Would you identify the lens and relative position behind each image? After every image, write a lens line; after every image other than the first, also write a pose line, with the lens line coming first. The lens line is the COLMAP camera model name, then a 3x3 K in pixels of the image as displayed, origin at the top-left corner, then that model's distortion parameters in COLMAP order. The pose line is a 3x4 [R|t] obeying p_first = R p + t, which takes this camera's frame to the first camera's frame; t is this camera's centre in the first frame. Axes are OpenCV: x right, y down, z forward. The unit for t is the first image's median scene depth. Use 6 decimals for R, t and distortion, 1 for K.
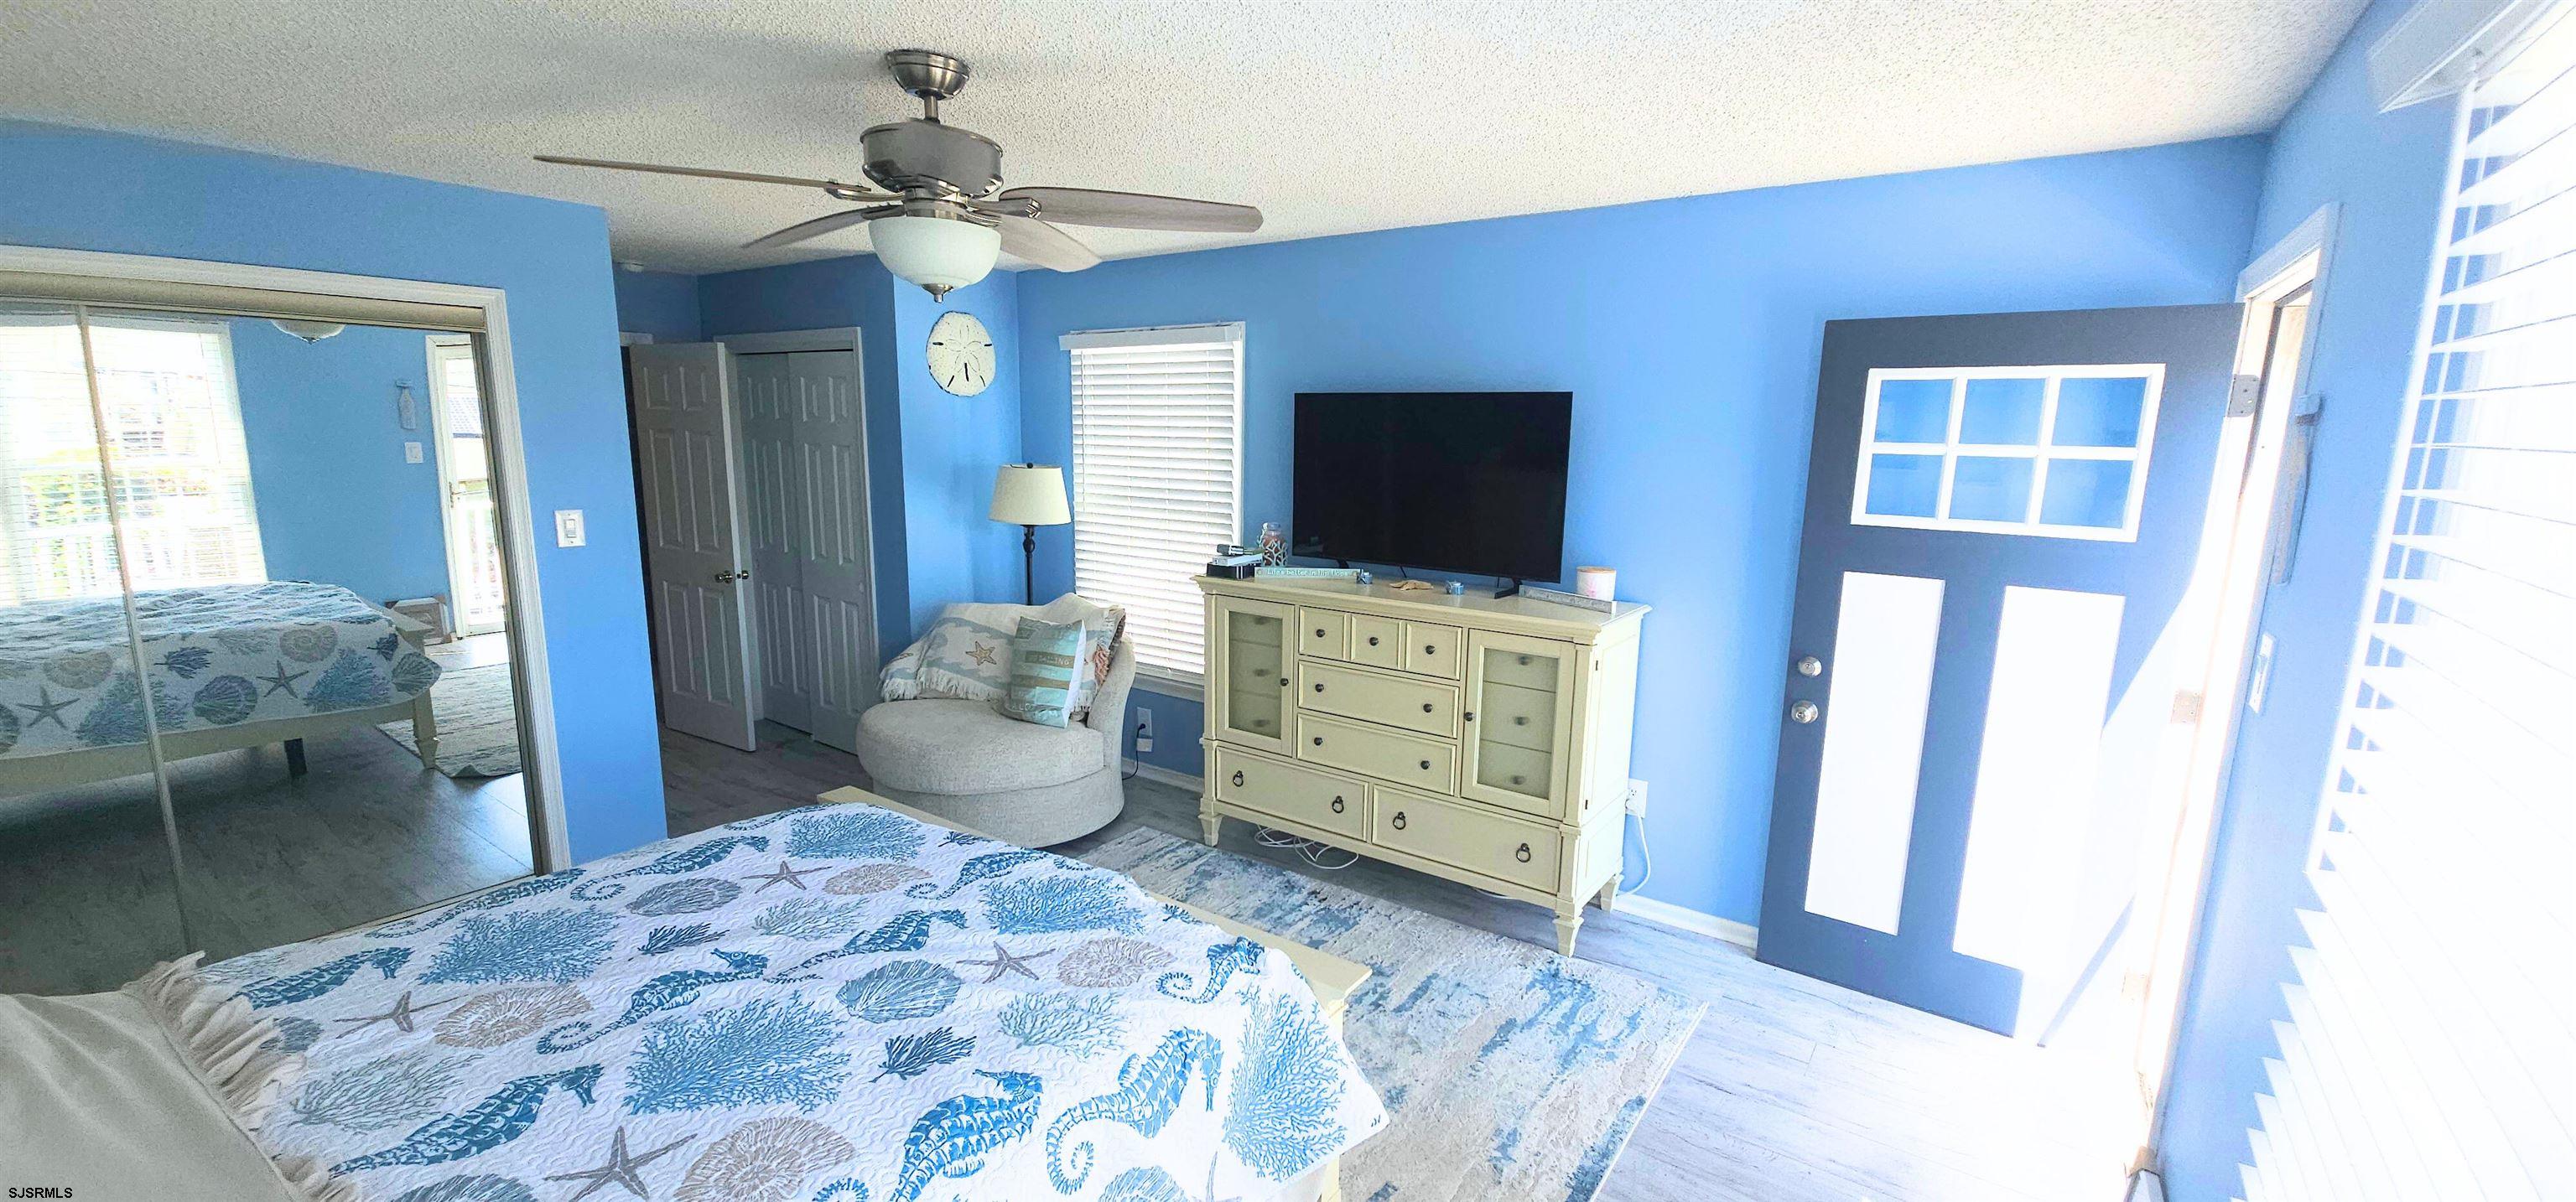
lens RADIAL K [[1048.6, 0, 1284.0], [0, 1048.6, 610.3], [0, 0, 1]] dist [0.004621, 0.000428]
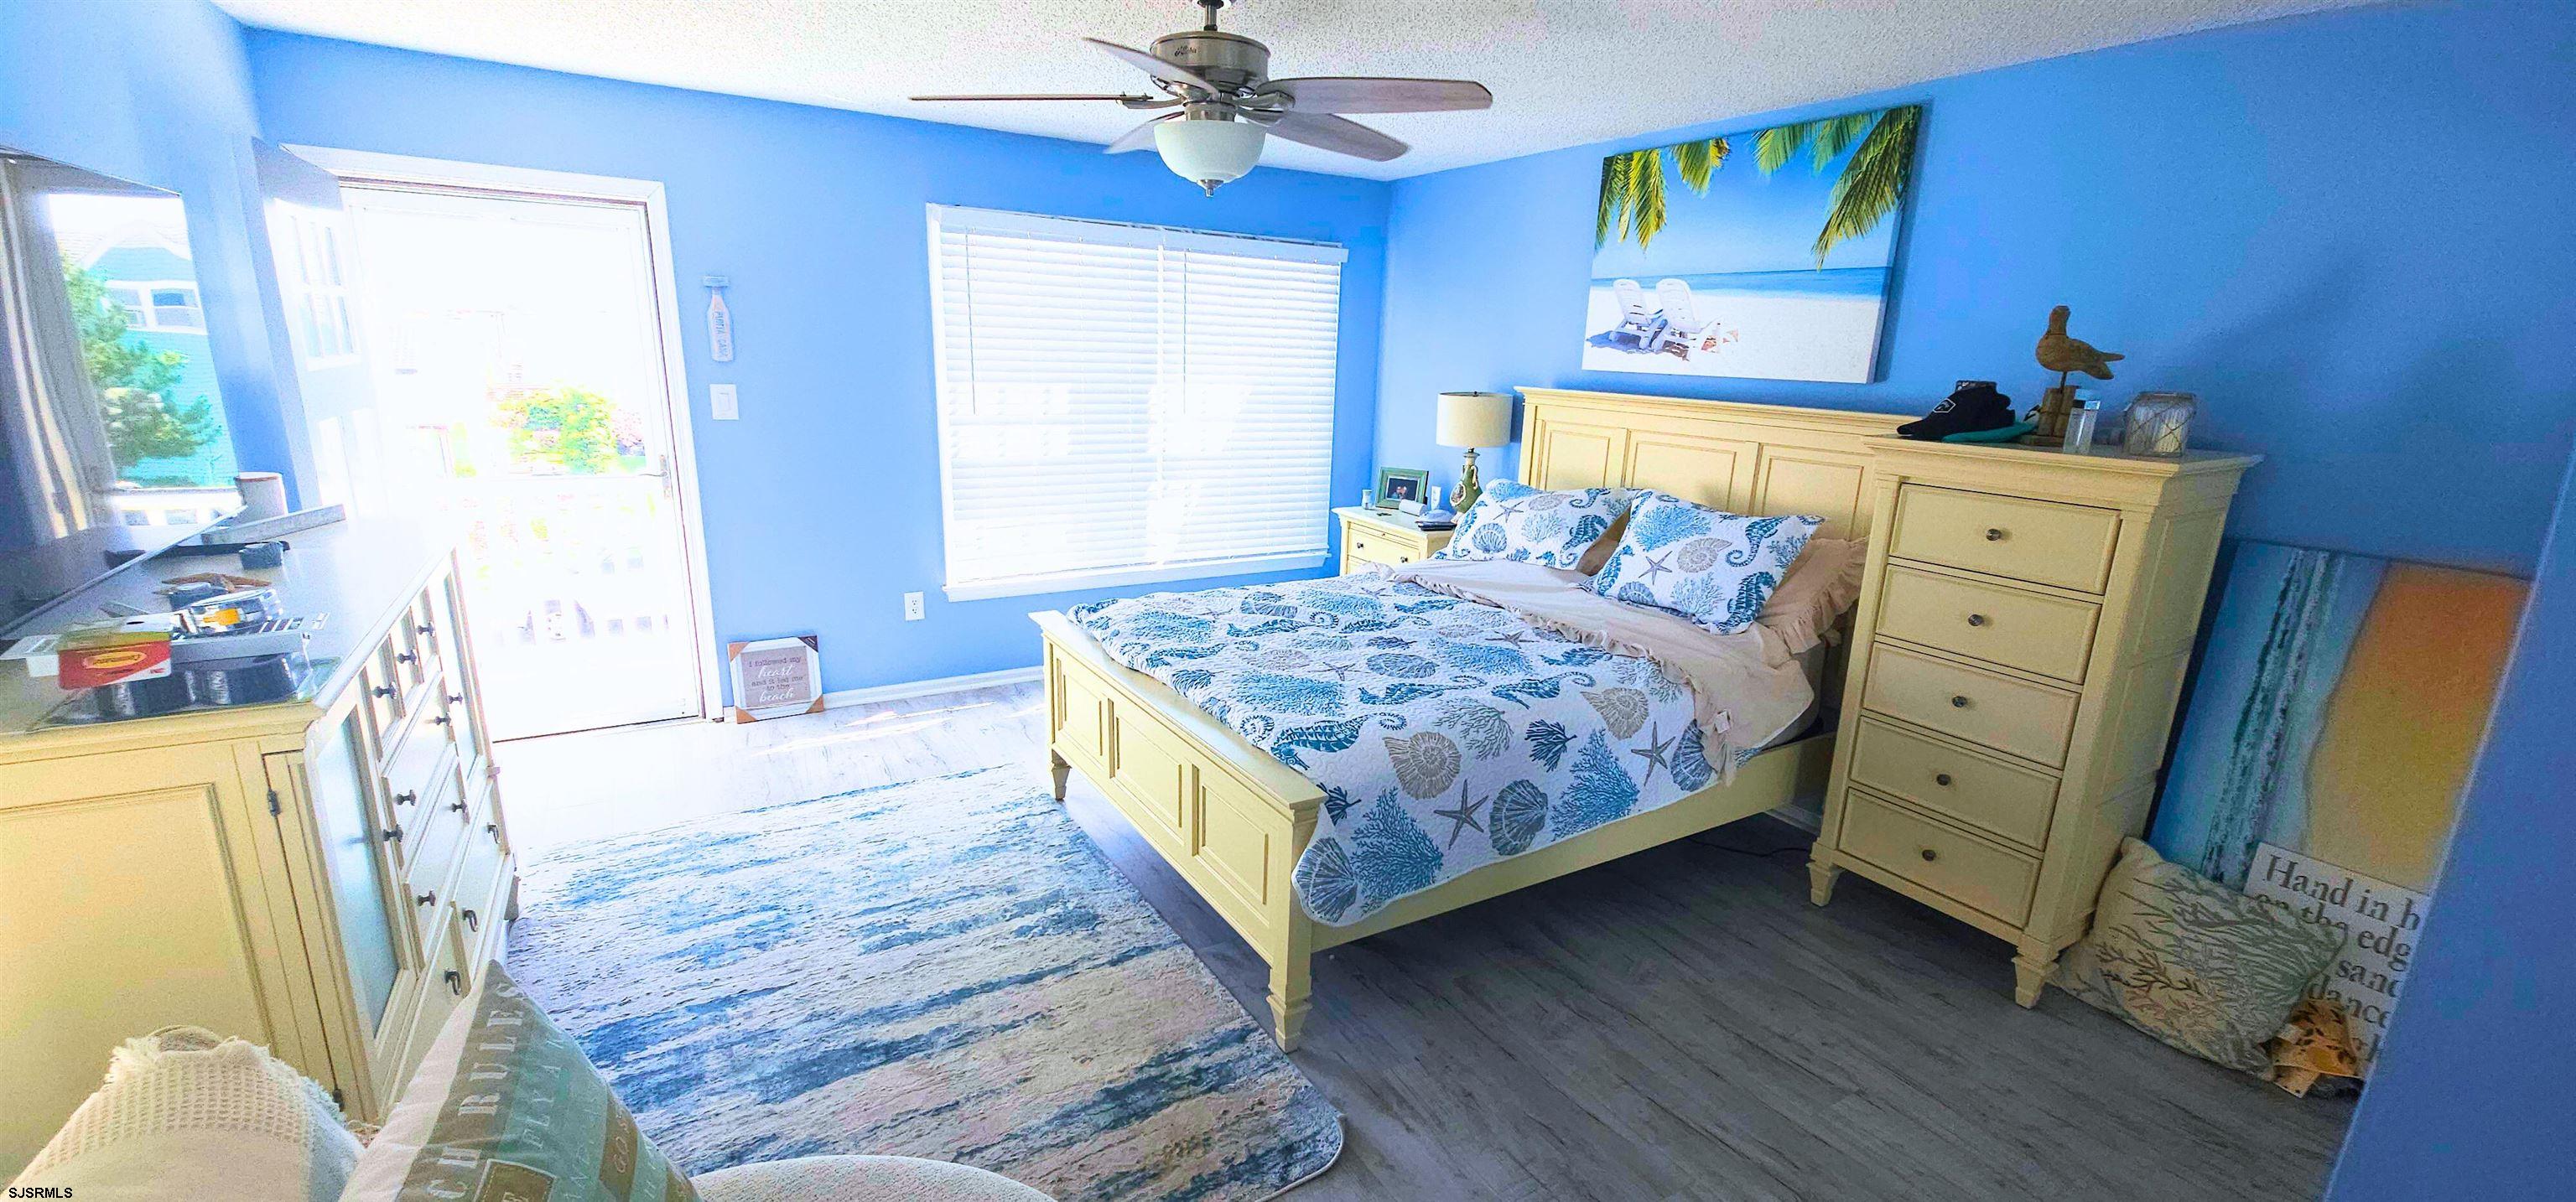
lens RADIAL K [[1048.6, 0, 1287.2], [0, 1048.6, 611.4], [0, 0, 1]] dist [0.004621, 0.000428]
pose [[-0.914405, -0.140762, 0.379538, -0.901218], [0.026493, 0.914773, 0.403099, -0.339391], [-0.403932, 0.378651, -0.832744, 2.085819]]
